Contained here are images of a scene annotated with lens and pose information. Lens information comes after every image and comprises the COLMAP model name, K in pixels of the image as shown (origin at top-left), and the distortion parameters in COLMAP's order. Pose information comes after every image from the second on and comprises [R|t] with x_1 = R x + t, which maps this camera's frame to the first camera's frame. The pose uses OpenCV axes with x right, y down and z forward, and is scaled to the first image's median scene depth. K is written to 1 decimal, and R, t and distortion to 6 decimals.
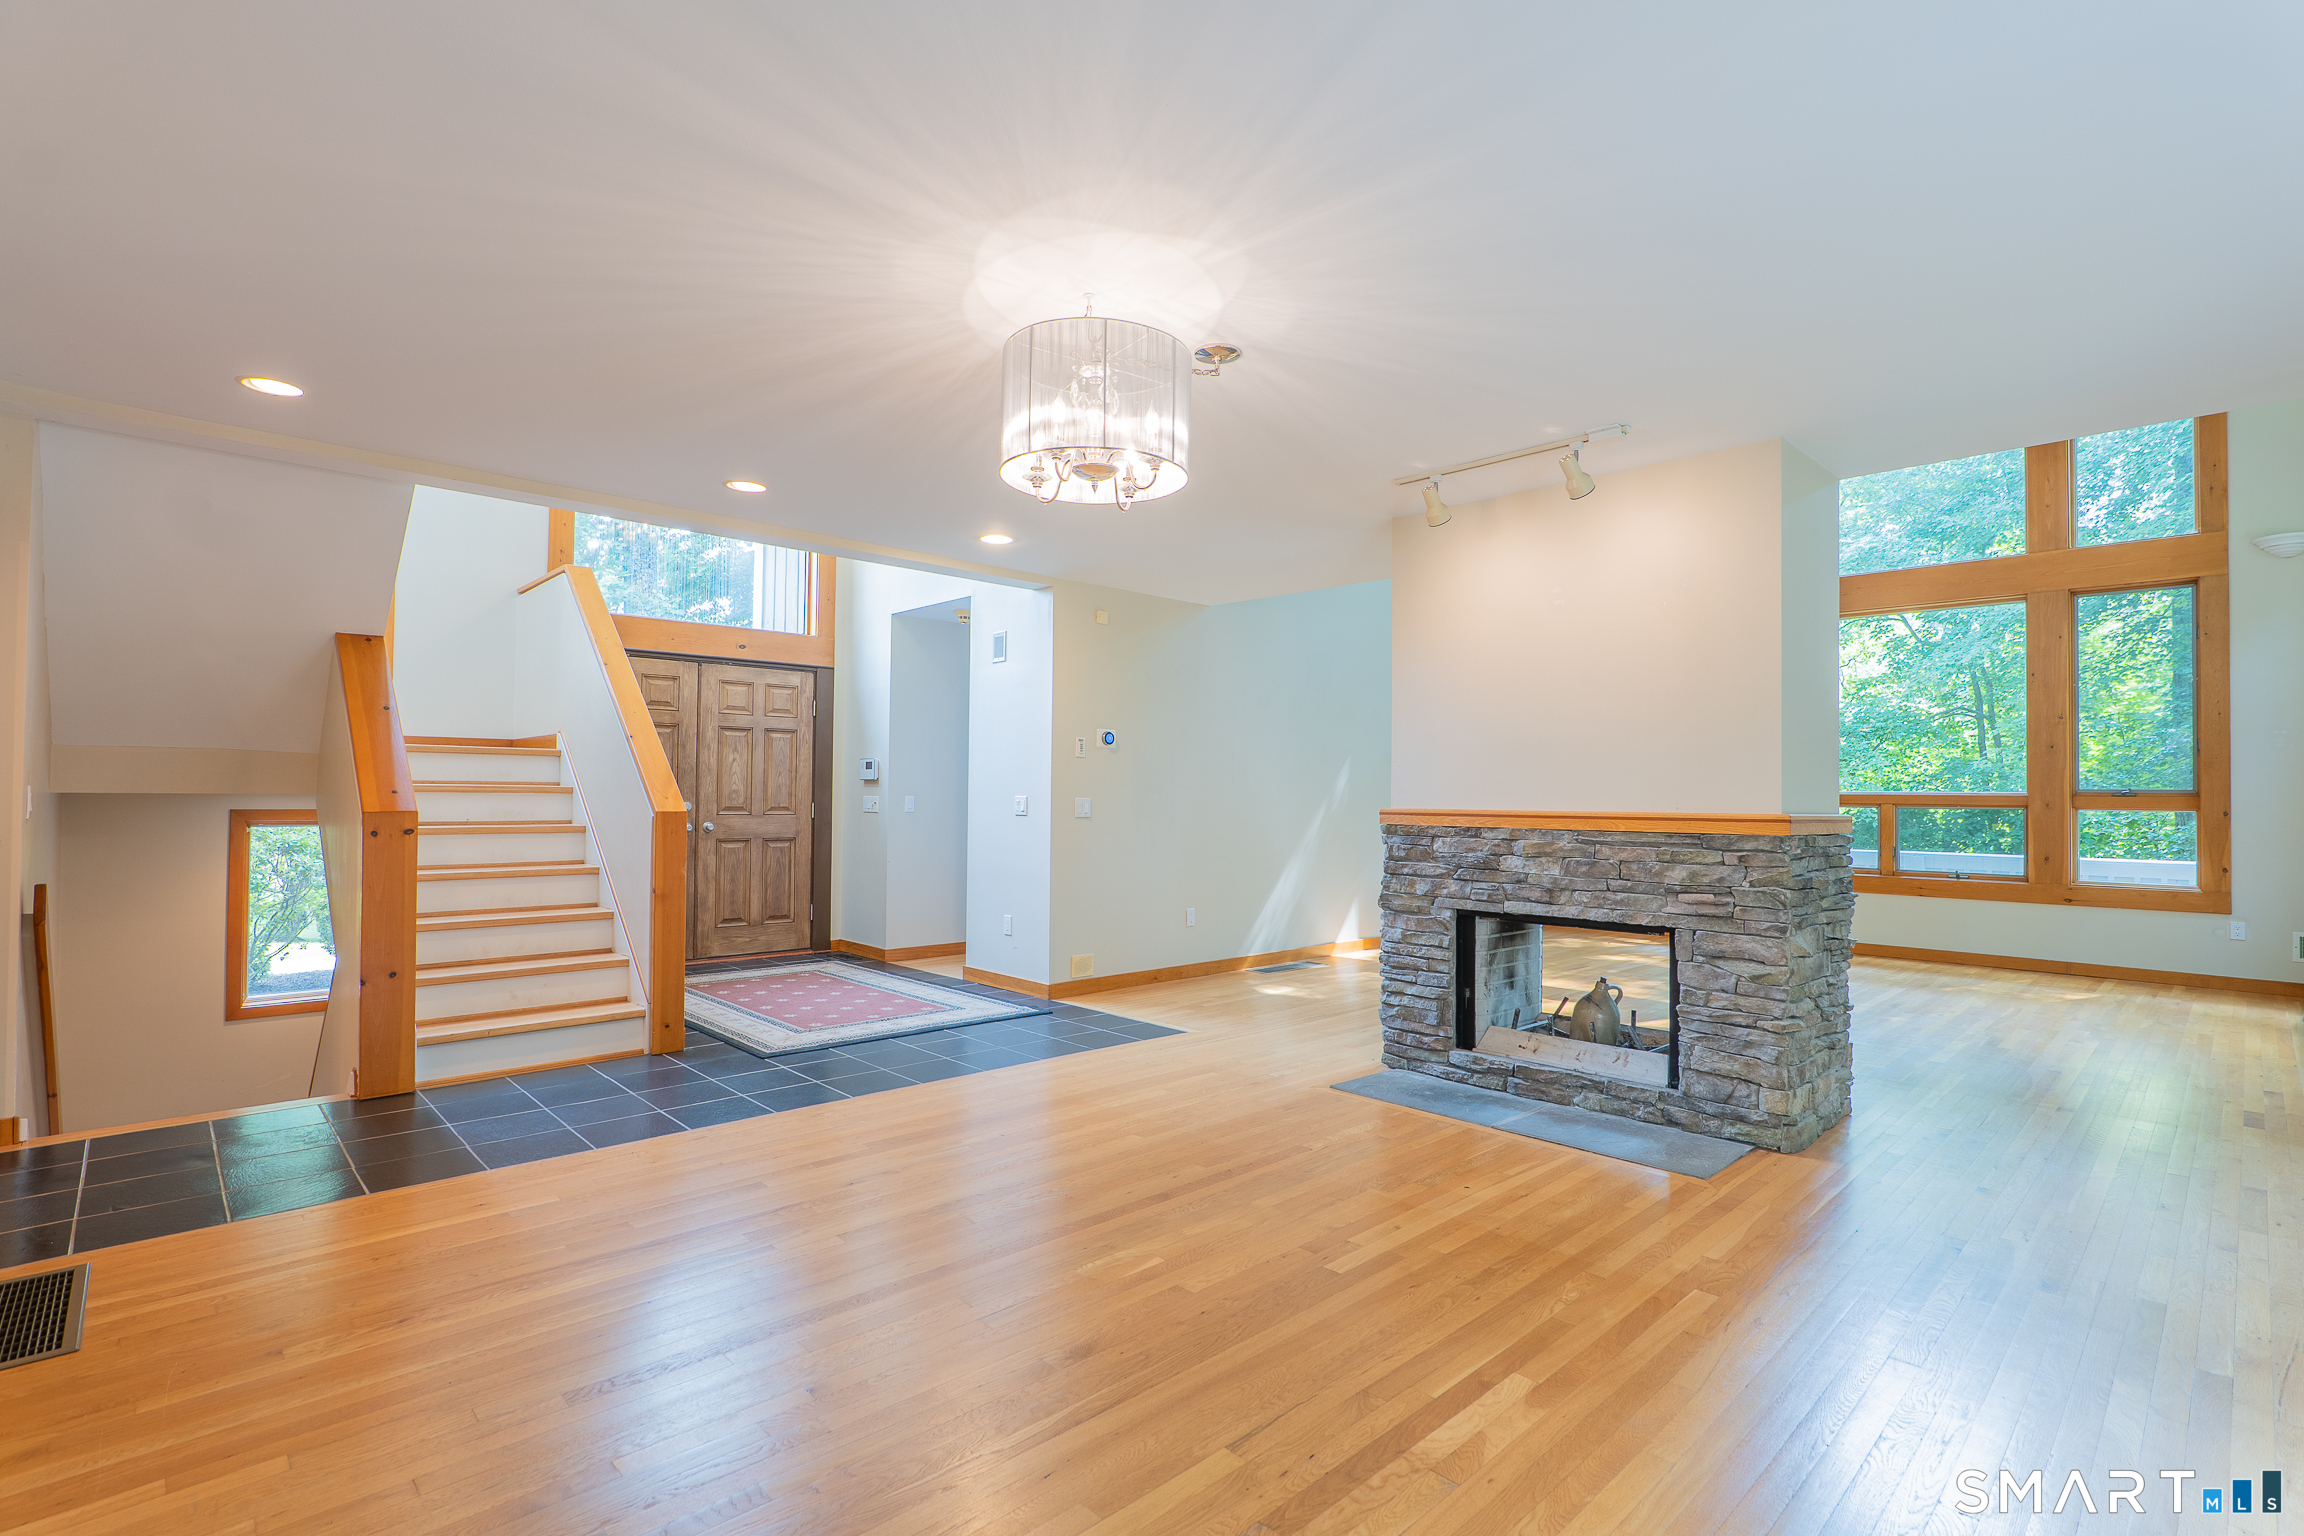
lens RADIAL K [[1074.9, 0, 1159.6], [0, 1074.9, 777.1], [0, 0, 1]] dist [-0.023364, 0.007776]
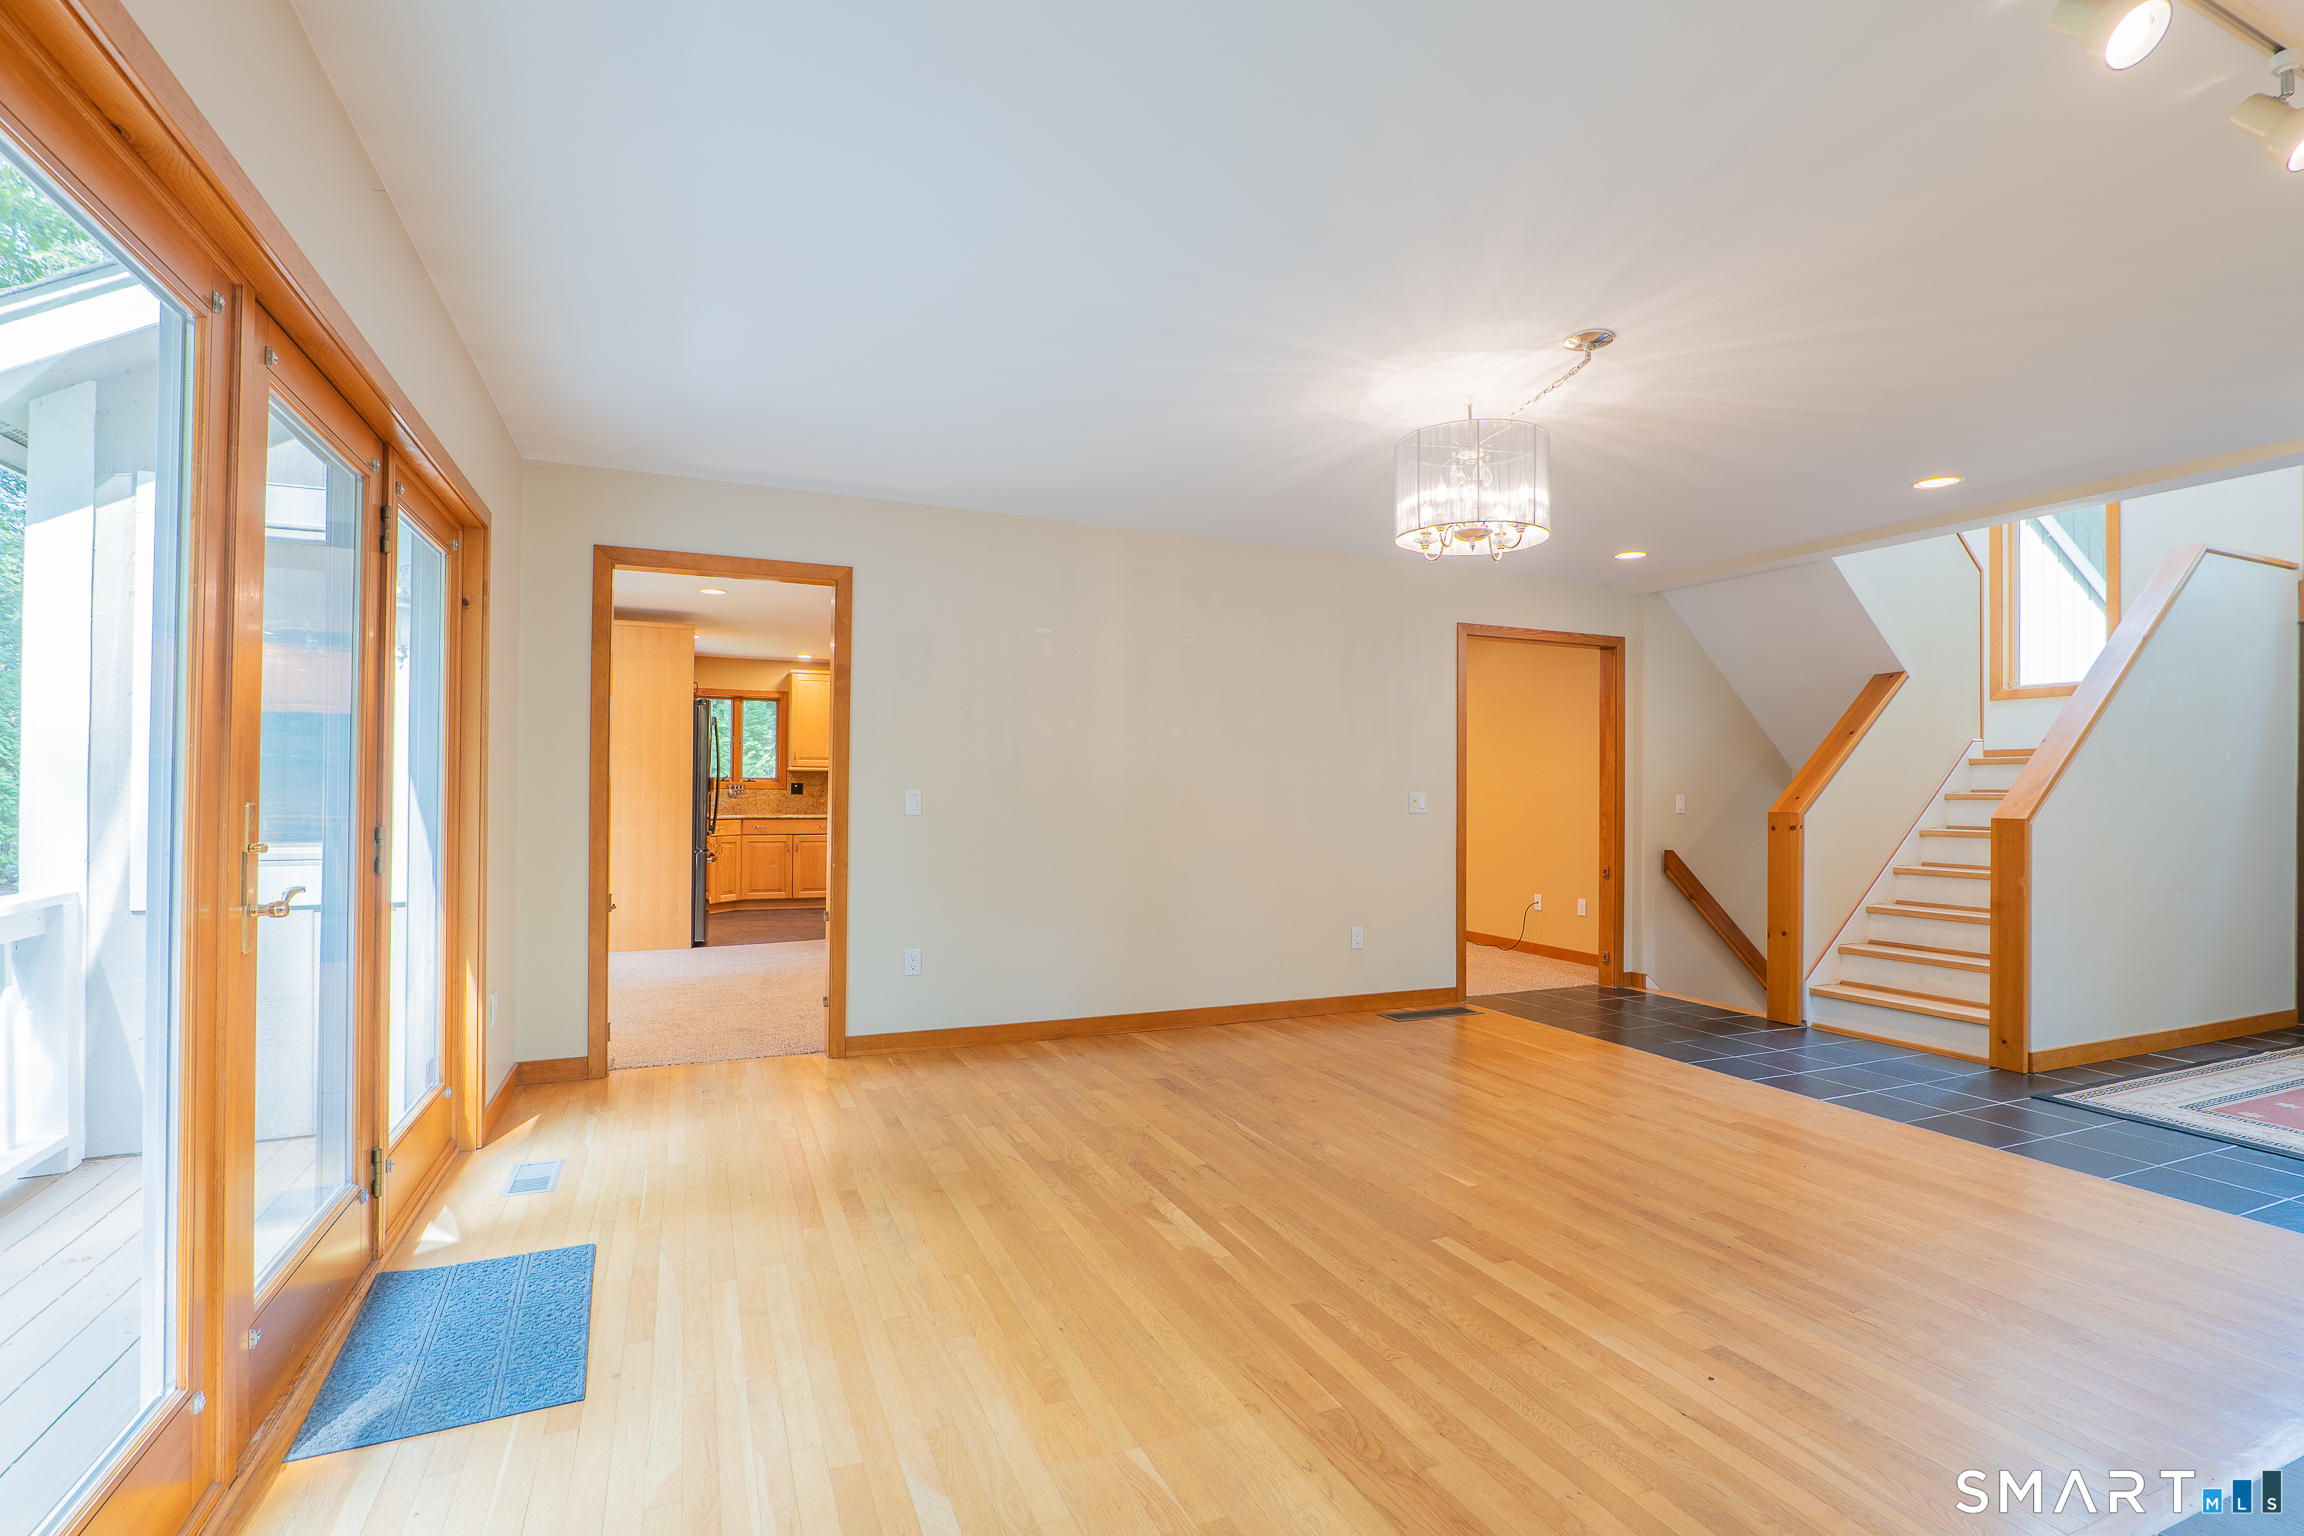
lens RADIAL K [[1074.9, 0, 1159.6], [0, 1074.9, 777.1], [0, 0, 1]] dist [-0.023364, 0.007776]
pose [[-0.343118, -0.023642, -0.938995, 0.732596], [0.003611, 0.999643, -0.026489, 0.018375], [0.939285, -0.012480, -0.342910, 0.644442]]
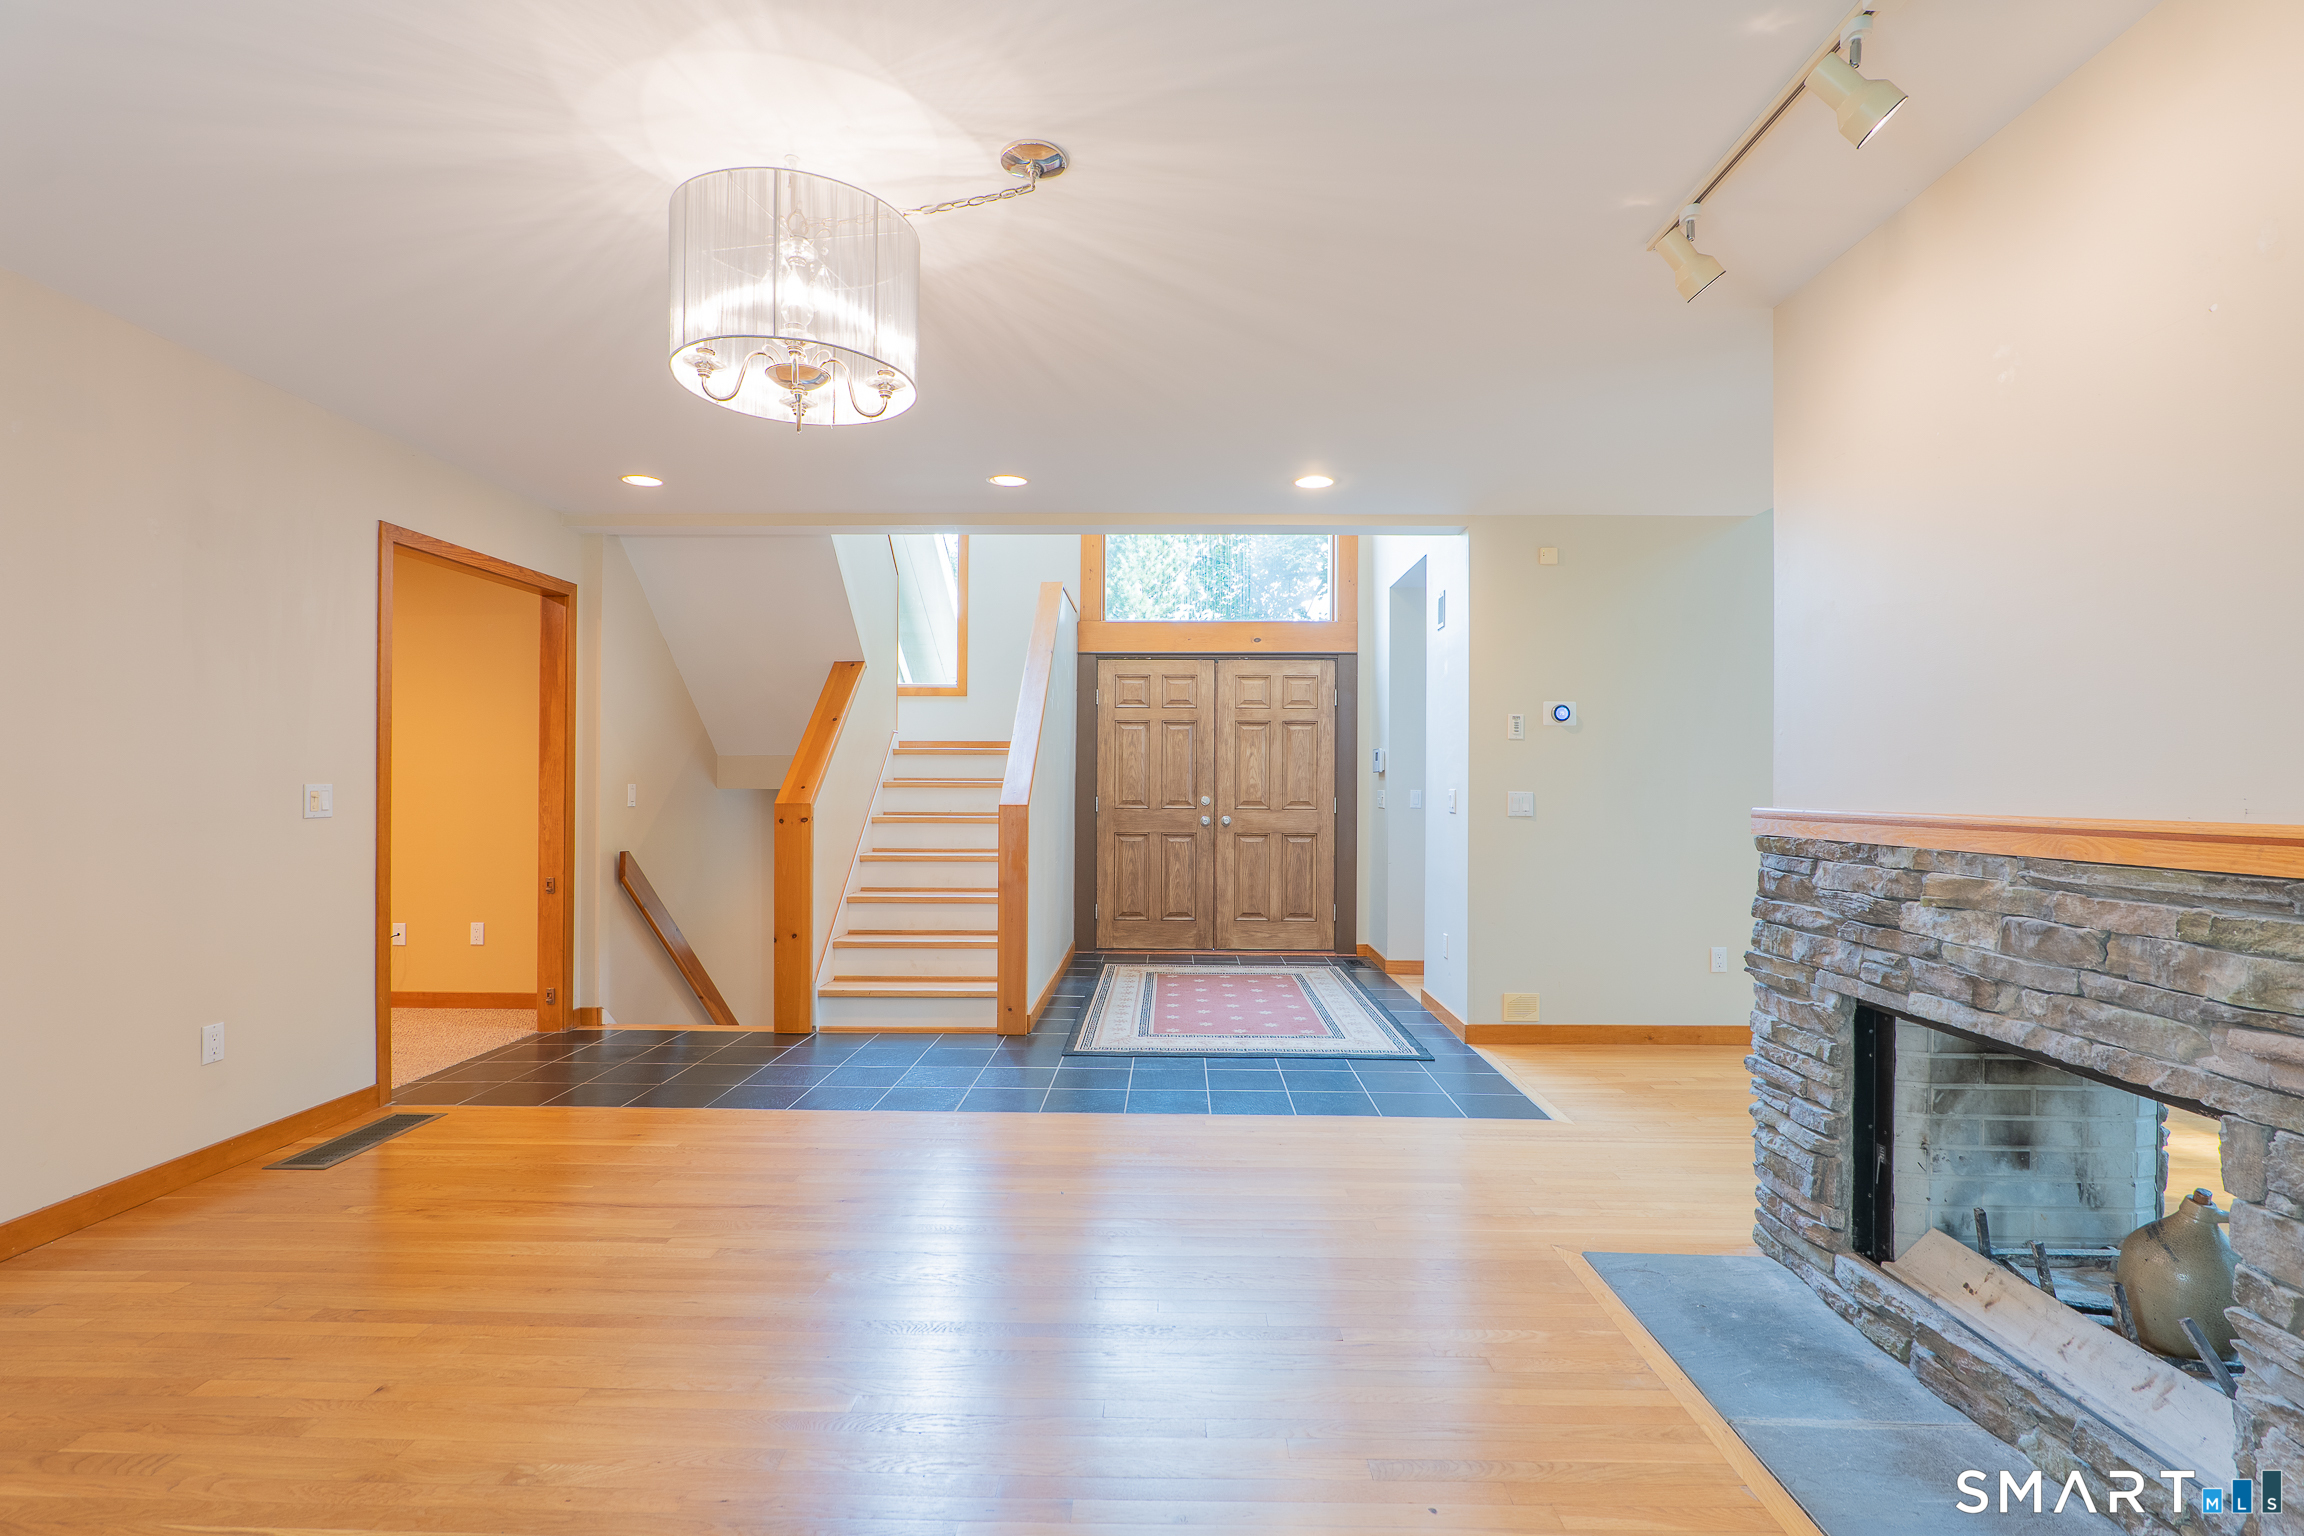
lens RADIAL K [[1074.9, 0, 1159.6], [0, 1074.9, 777.1], [0, 0, 1]] dist [-0.023364, 0.007776]
pose [[0.711090, -0.011581, -0.703006, 0.403637], [0.014760, 0.999890, -0.001541, 0.009137], [0.702946, -0.009280, 0.711183, 0.371549]]
